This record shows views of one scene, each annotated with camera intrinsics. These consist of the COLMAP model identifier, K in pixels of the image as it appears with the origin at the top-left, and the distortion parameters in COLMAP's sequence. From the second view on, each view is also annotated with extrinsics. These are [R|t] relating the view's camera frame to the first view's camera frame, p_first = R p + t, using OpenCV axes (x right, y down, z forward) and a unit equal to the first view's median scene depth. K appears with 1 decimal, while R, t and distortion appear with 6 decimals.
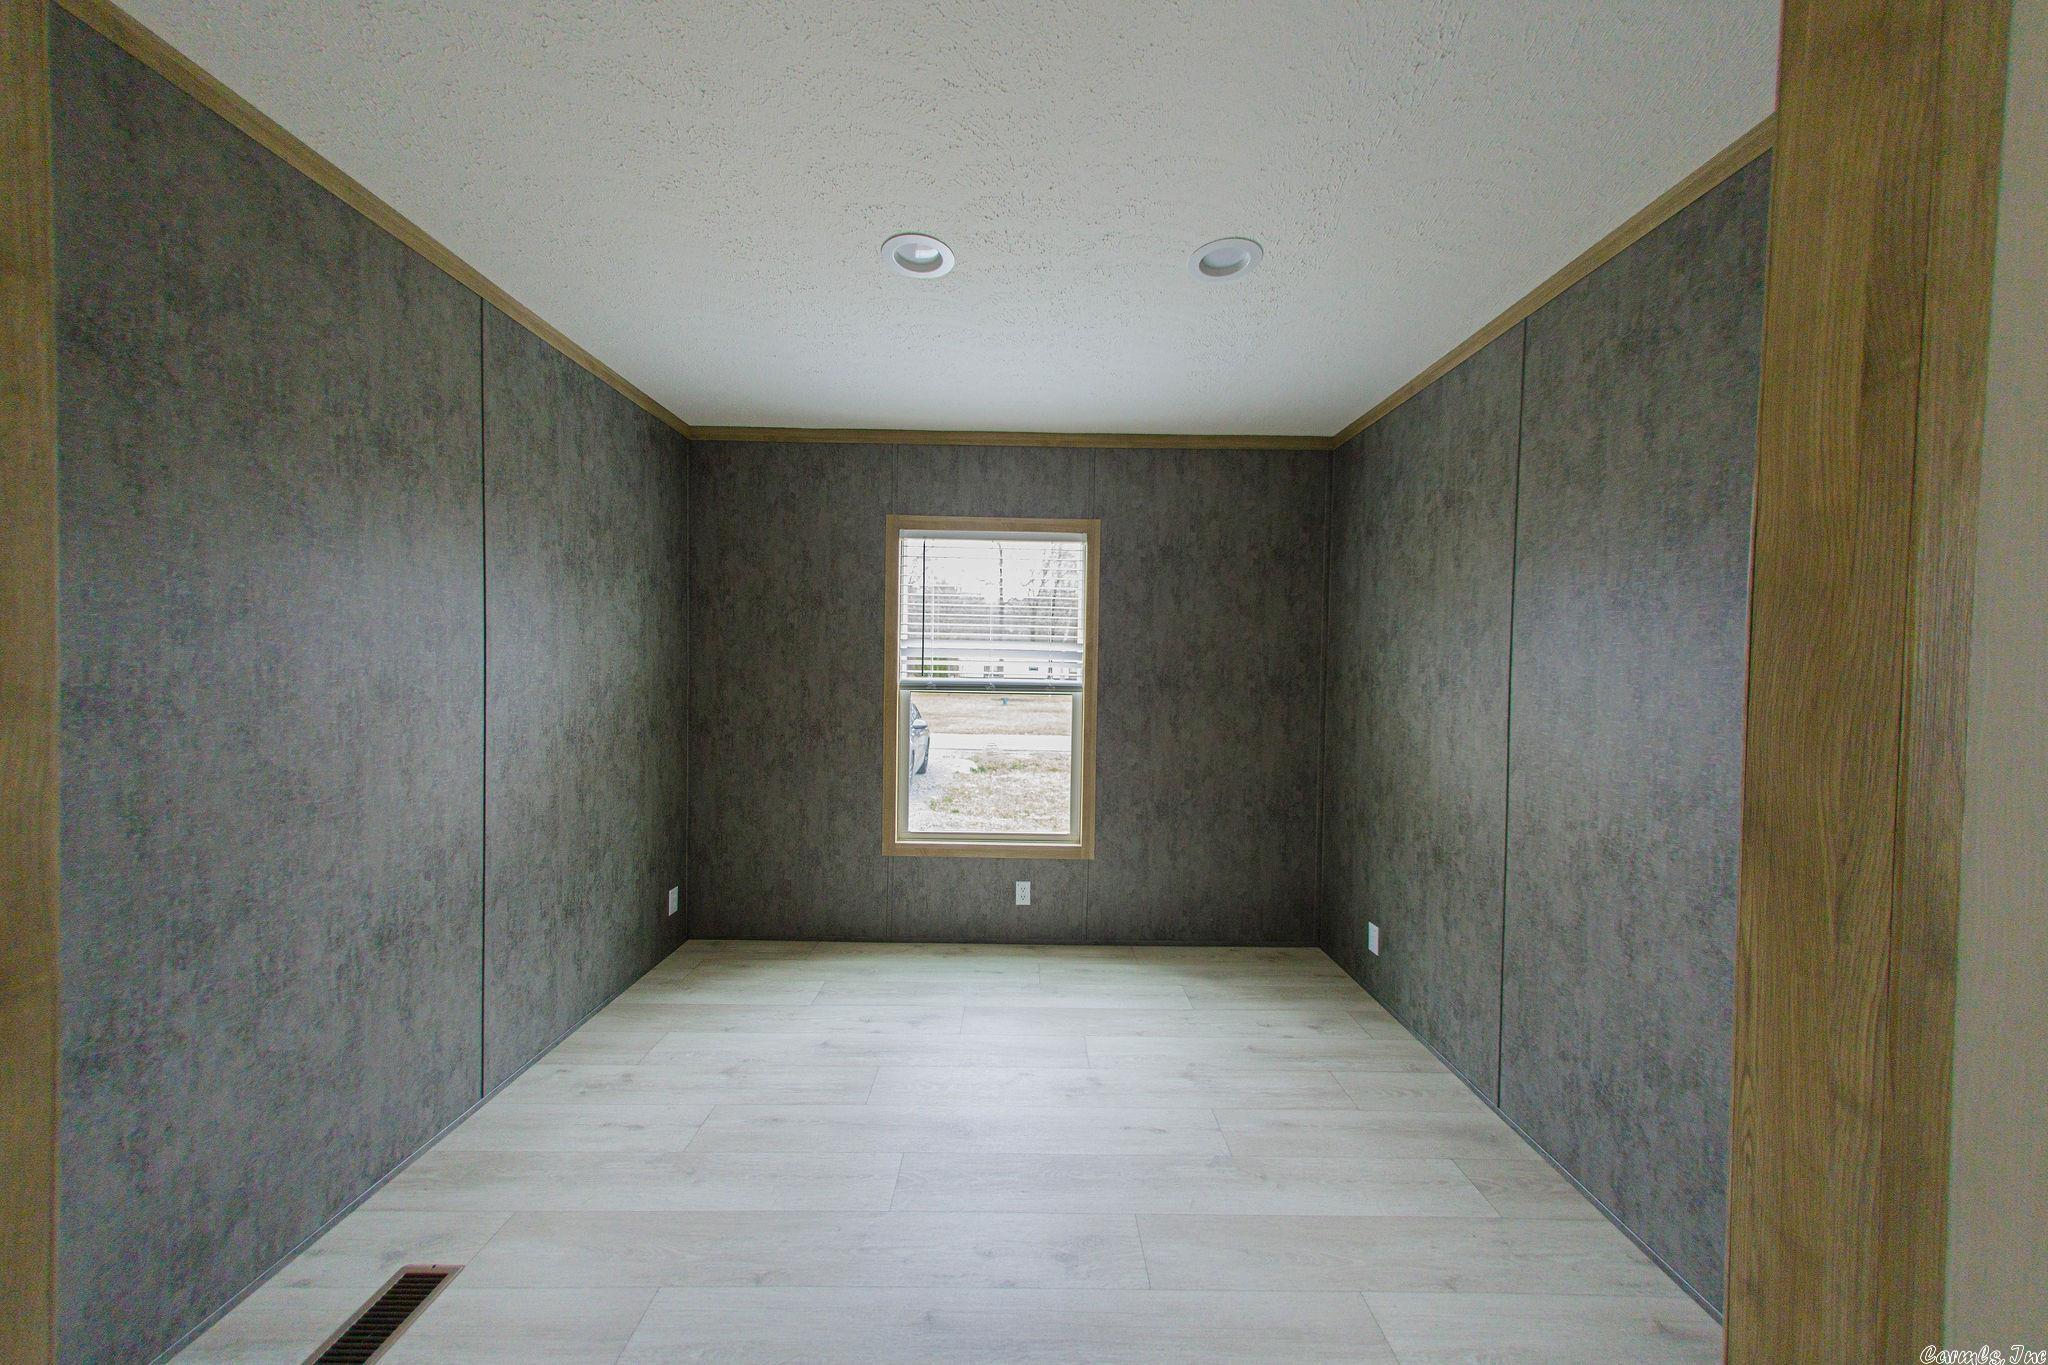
lens RADIAL K [[707.4, 0, 1035.8], [0, 707.4, 688.0], [0, 0, 1]] dist [0.015083, -0.000148]
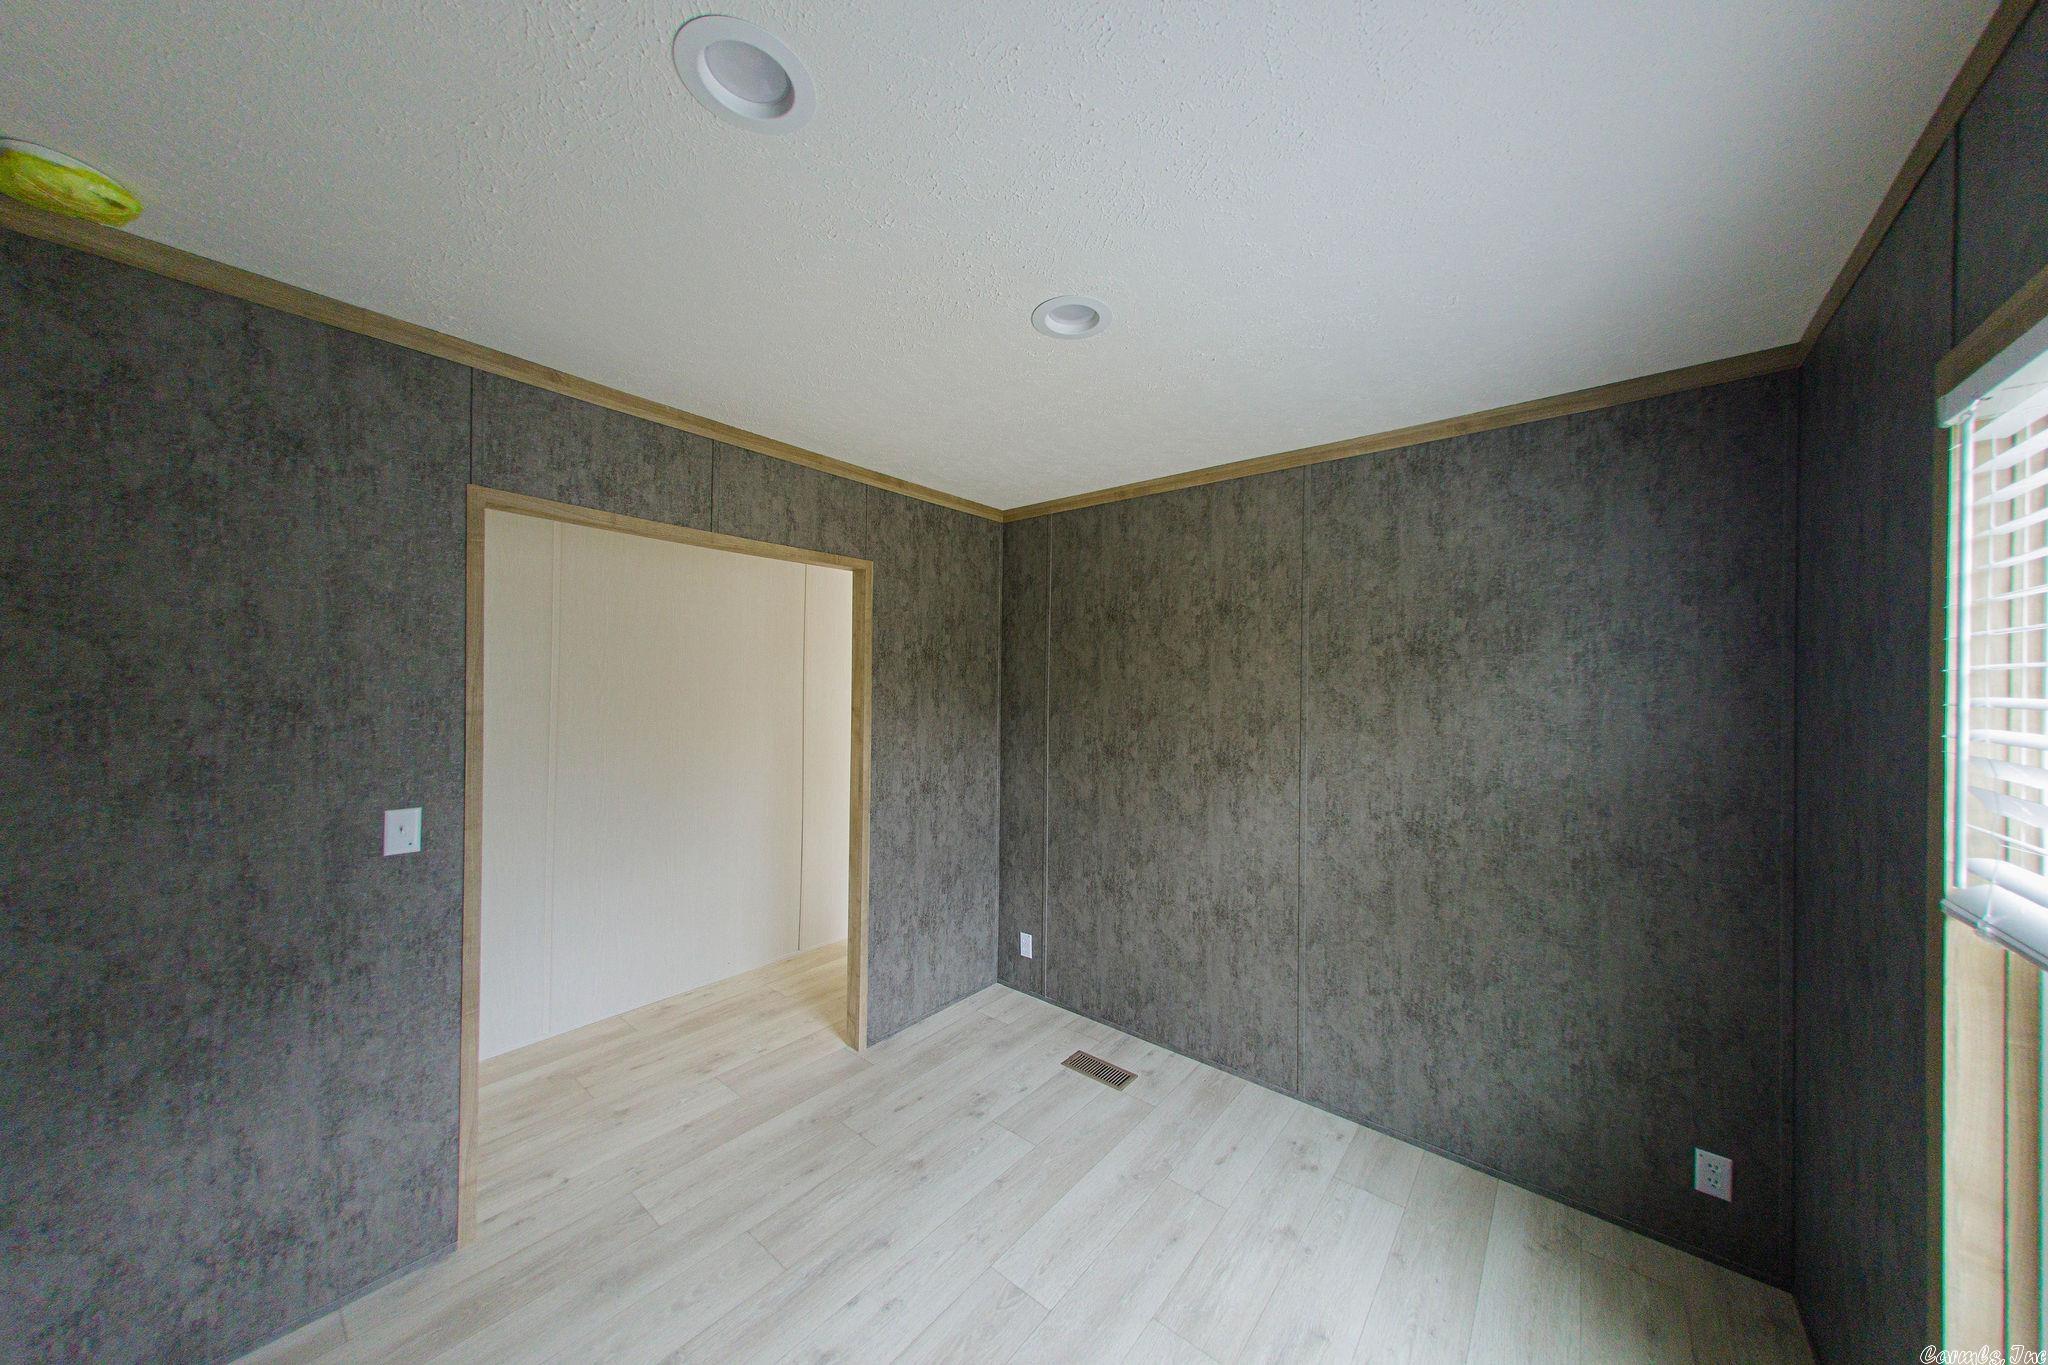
lens RADIAL K [[707.4, 0, 1035.8], [0, 707.4, 688.0], [0, 0, 1]] dist [0.015083, -0.000148]
pose [[-0.664787, -0.027290, -0.746534, 0.549770], [-0.044988, 0.998981, 0.003544, -0.137967], [0.745677, 0.035941, -0.665337, 1.665101]]
